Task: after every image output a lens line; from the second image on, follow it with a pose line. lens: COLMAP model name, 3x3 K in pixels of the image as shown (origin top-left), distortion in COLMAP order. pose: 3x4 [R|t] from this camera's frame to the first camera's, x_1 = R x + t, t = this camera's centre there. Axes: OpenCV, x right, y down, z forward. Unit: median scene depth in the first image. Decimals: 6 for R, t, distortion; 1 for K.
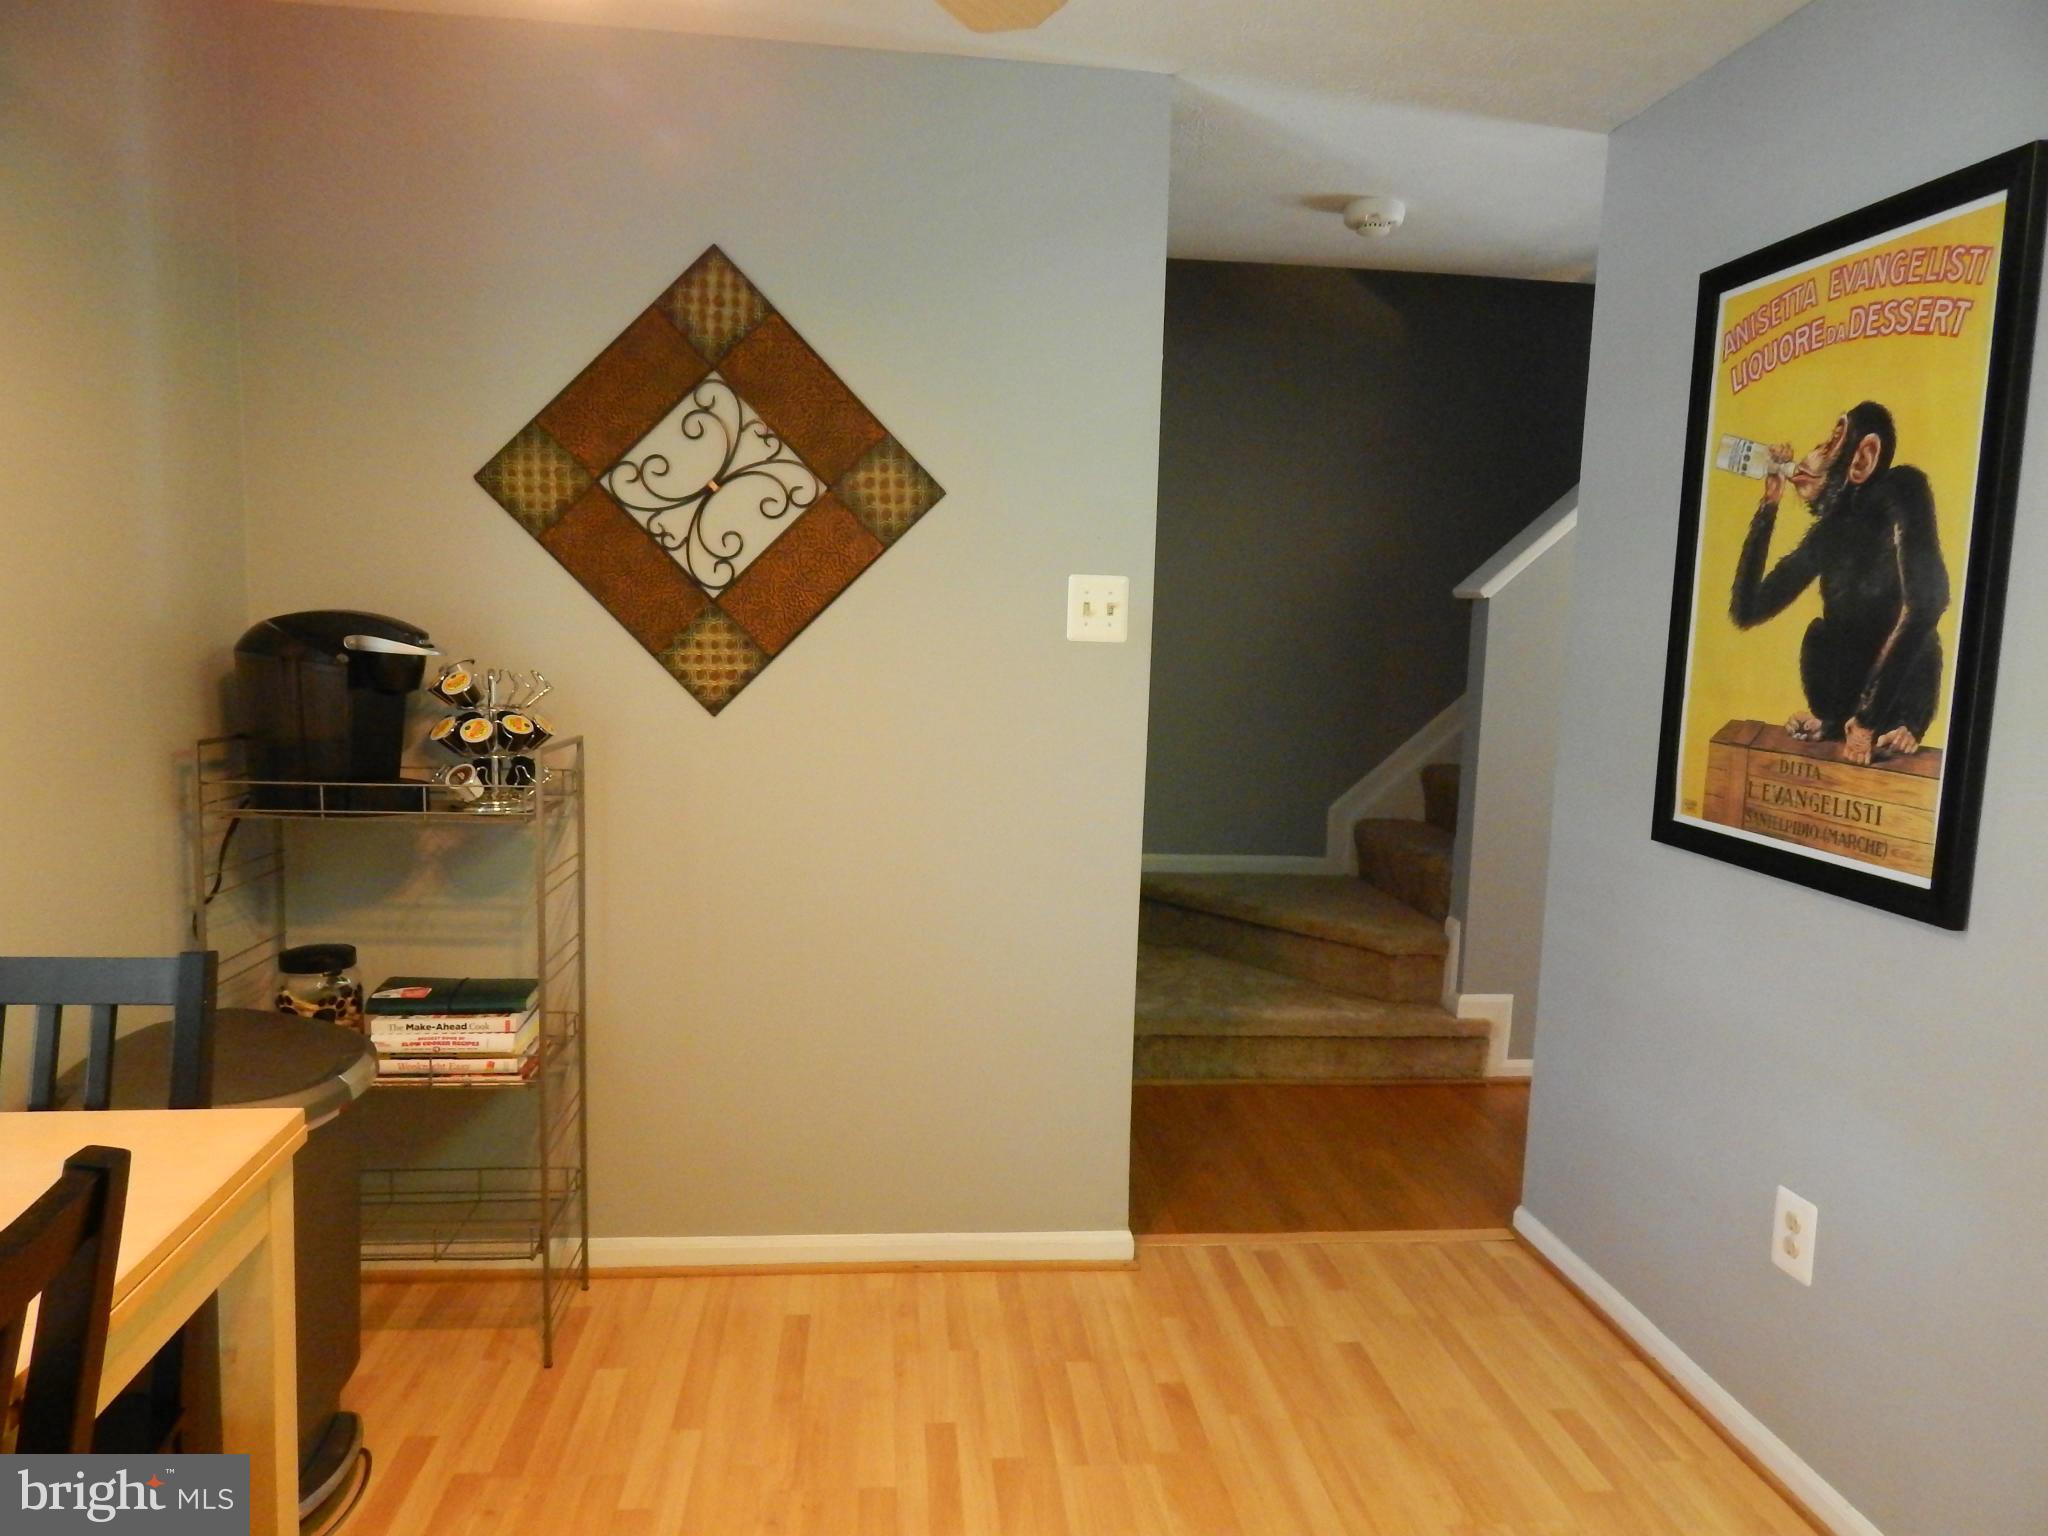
lens RADIAL K [[1324.2, 0, 1012.9], [0, 1324.2, 759.0], [0, 0, 1]] dist [0.001269, 0.001537]
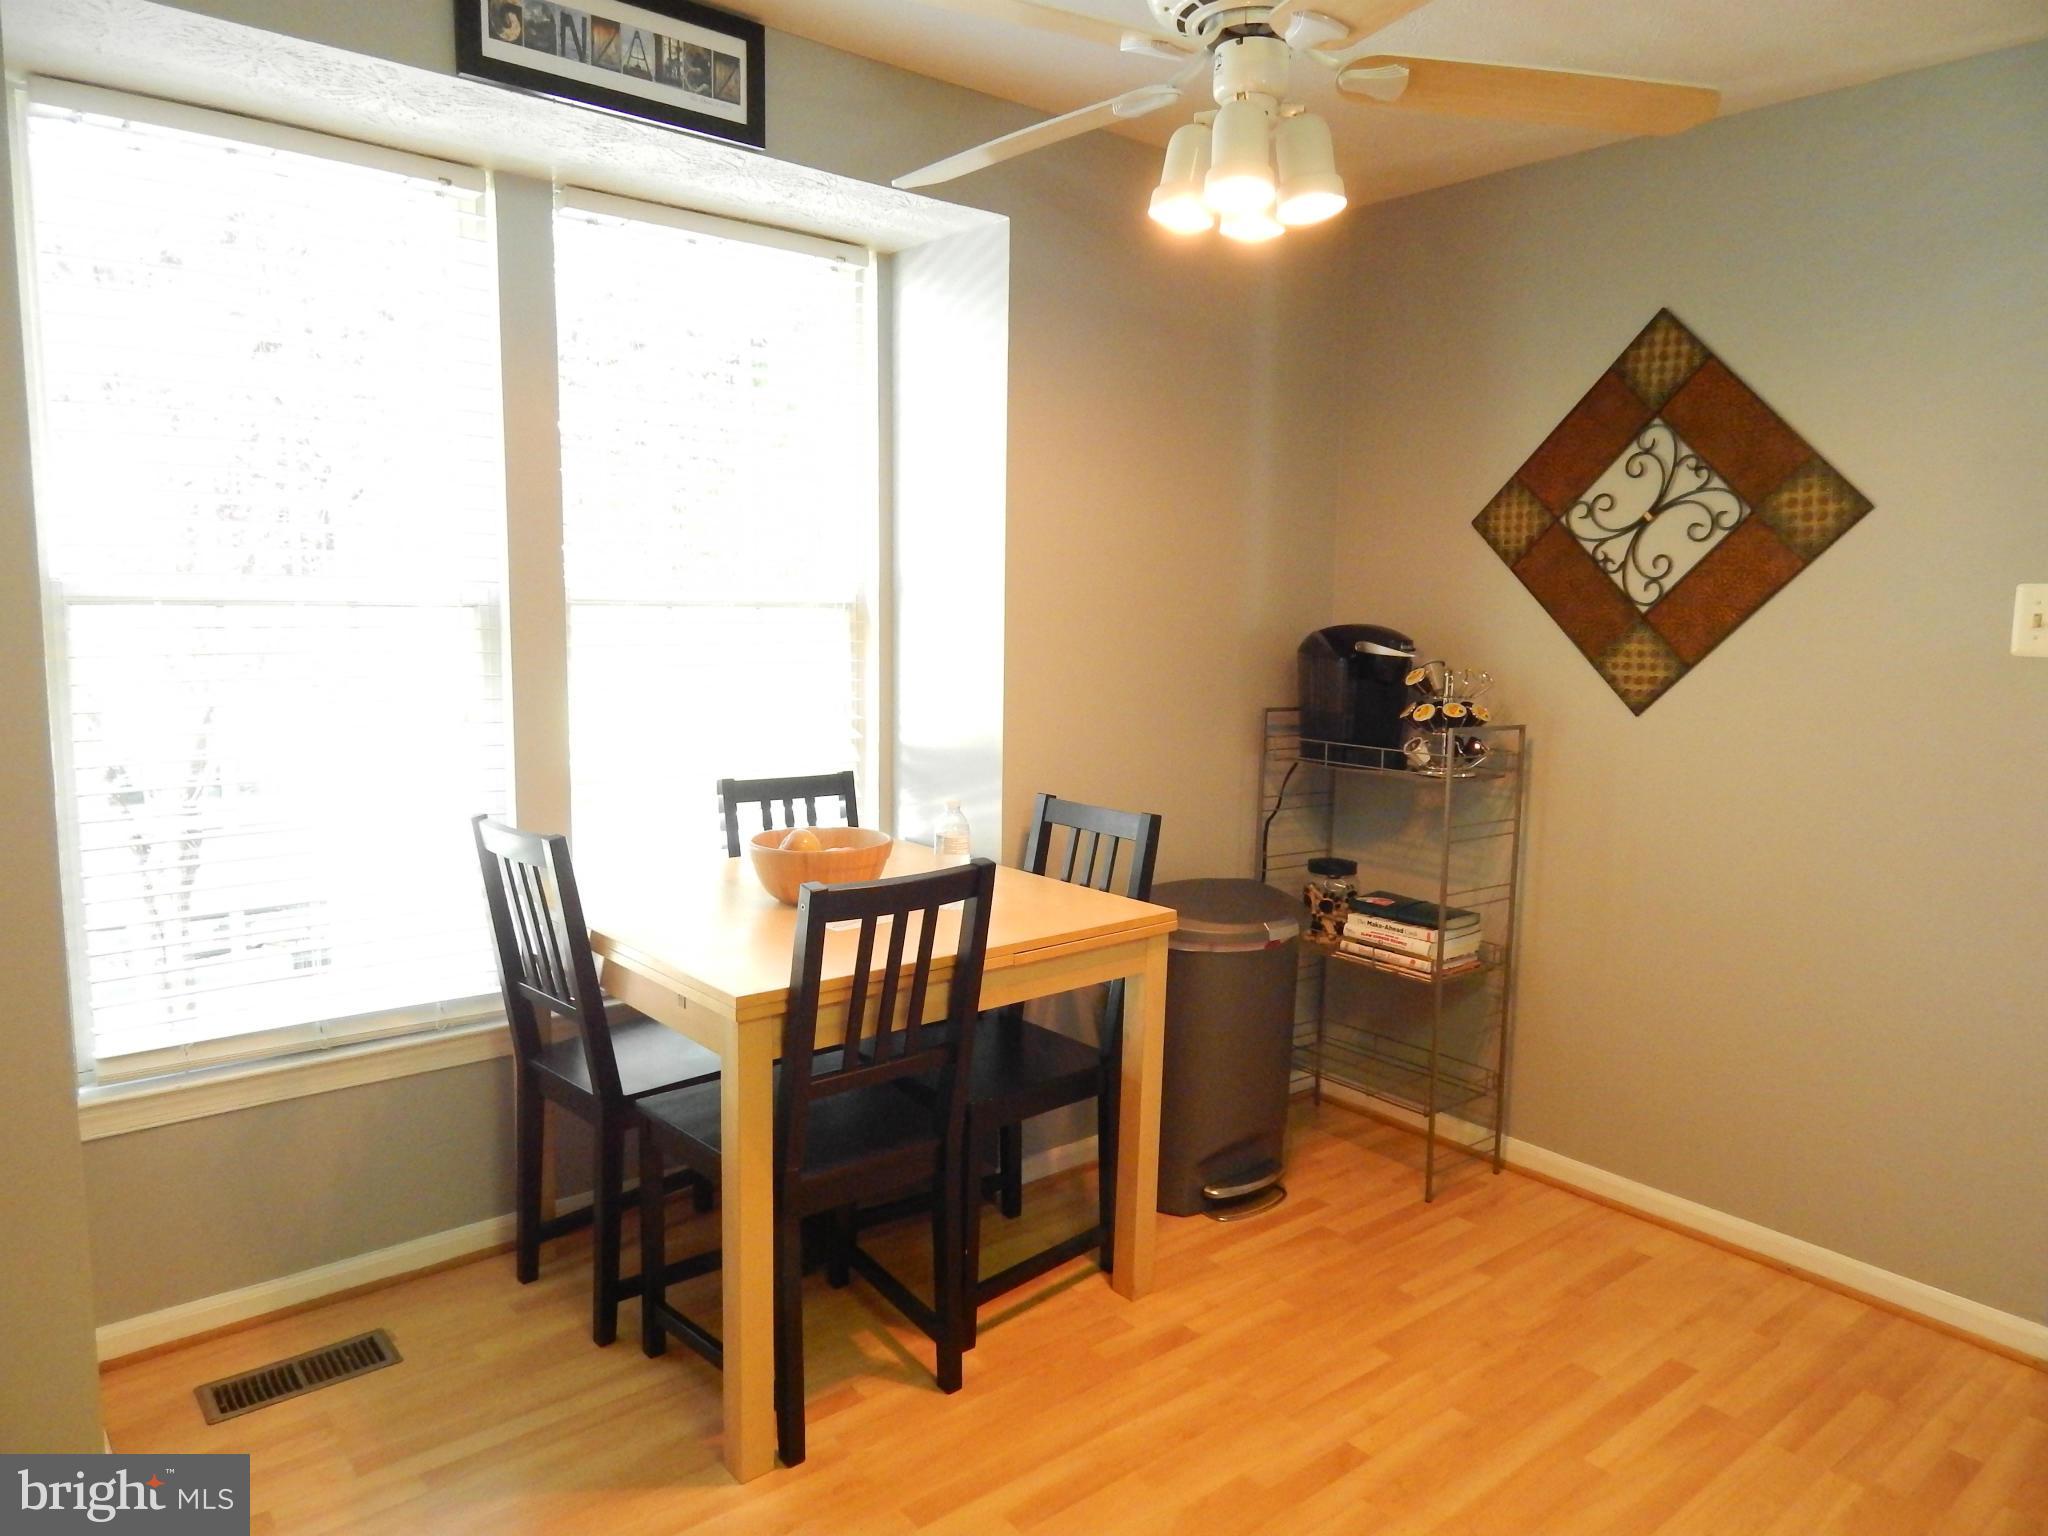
lens RADIAL K [[1351.2, 0, 1028.4], [0, 1351.2, 760.1], [0, 0, 1]] dist [-0.000792, -0.004342]
pose [[0.550413, 0.078943, -0.831152, 0.472689], [-0.097118, 0.994815, 0.030173, 0.022094], [0.829225, 0.064112, 0.555226, -0.087505]]
